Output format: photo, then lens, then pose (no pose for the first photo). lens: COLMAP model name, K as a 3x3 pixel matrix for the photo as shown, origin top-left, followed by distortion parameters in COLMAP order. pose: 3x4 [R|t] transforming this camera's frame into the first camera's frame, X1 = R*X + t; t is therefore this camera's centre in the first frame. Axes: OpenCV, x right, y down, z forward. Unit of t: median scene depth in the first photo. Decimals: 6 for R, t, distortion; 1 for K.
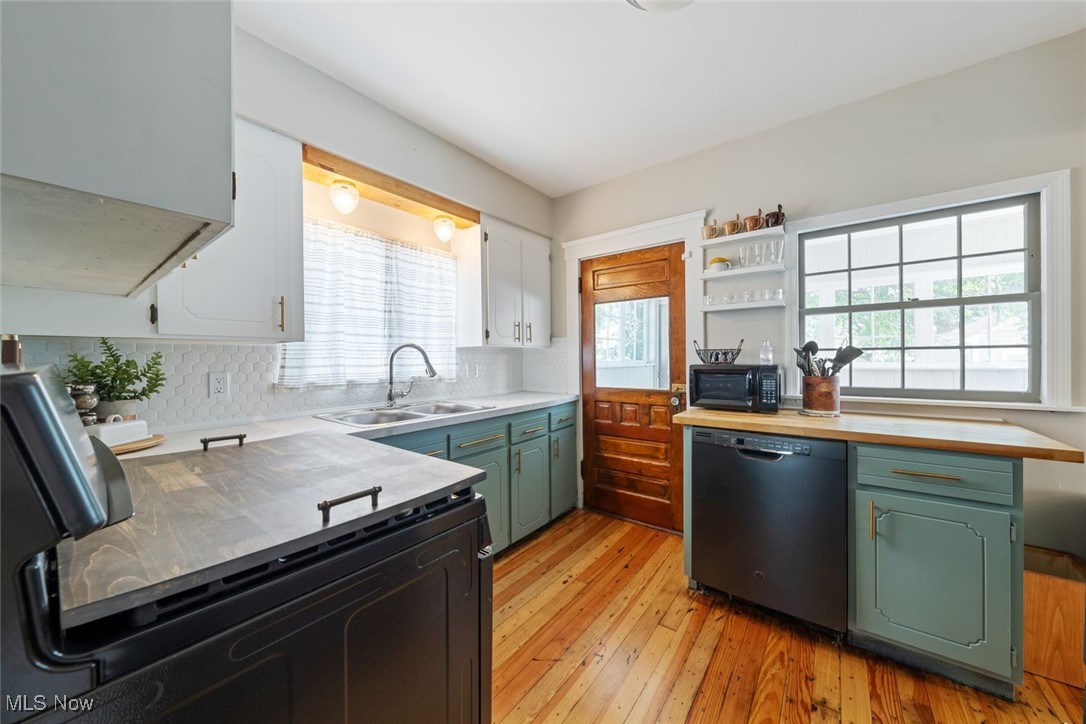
lens RADIAL K [[374.1, 0, 541.4], [0, 374.1, 352.9], [0, 0, 1]] dist [-0.000959, -0.000092]
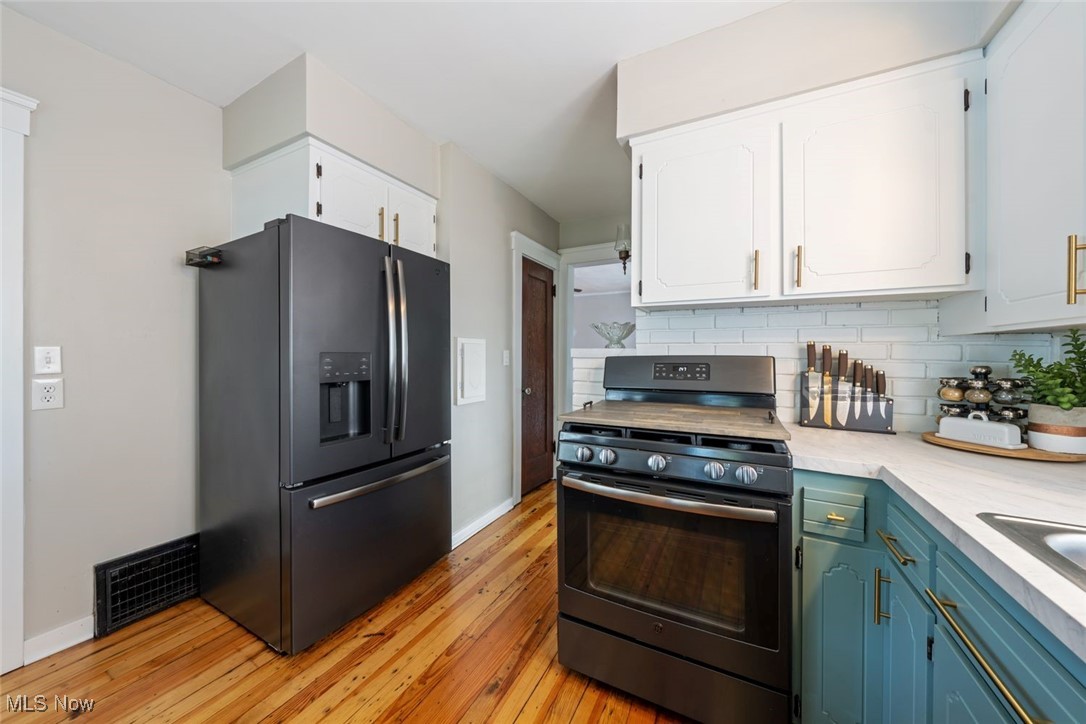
lens RADIAL K [[371.0, 0, 547.4], [0, 371.0, 351.8], [0, 0, 1]] dist [-0.000014, -0.000032]
pose [[-0.983461, 0.001029, -0.181118, 0.084275], [0.002939, 0.999943, -0.010282, 0.006979], [0.181097, -0.010644, -0.983408, 0.968890]]
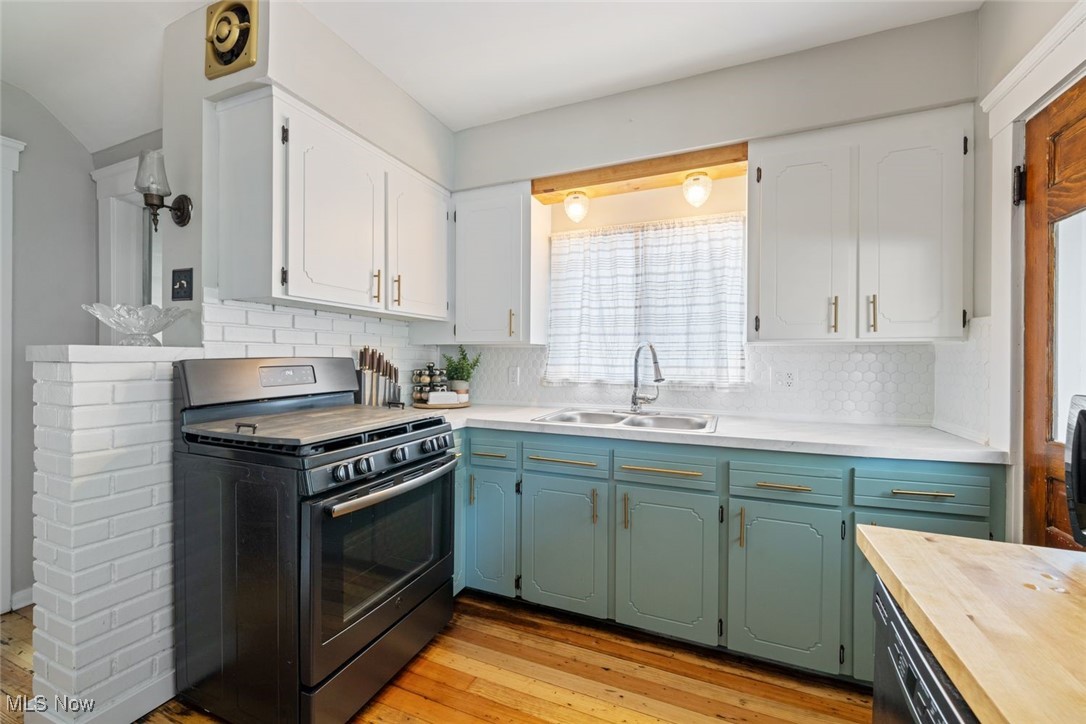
lens RADIAL K [[443.5, 0, 544.9], [0, 443.5, 354.1], [0, 0, 1]] dist [-0.001472, -0.000084]
pose [[0.260450, 0.001782, -0.965486, 0.581961], [0.002598, 0.999993, 0.002547, 0.000331], [0.965484, -0.003171, 0.260444, 0.506509]]
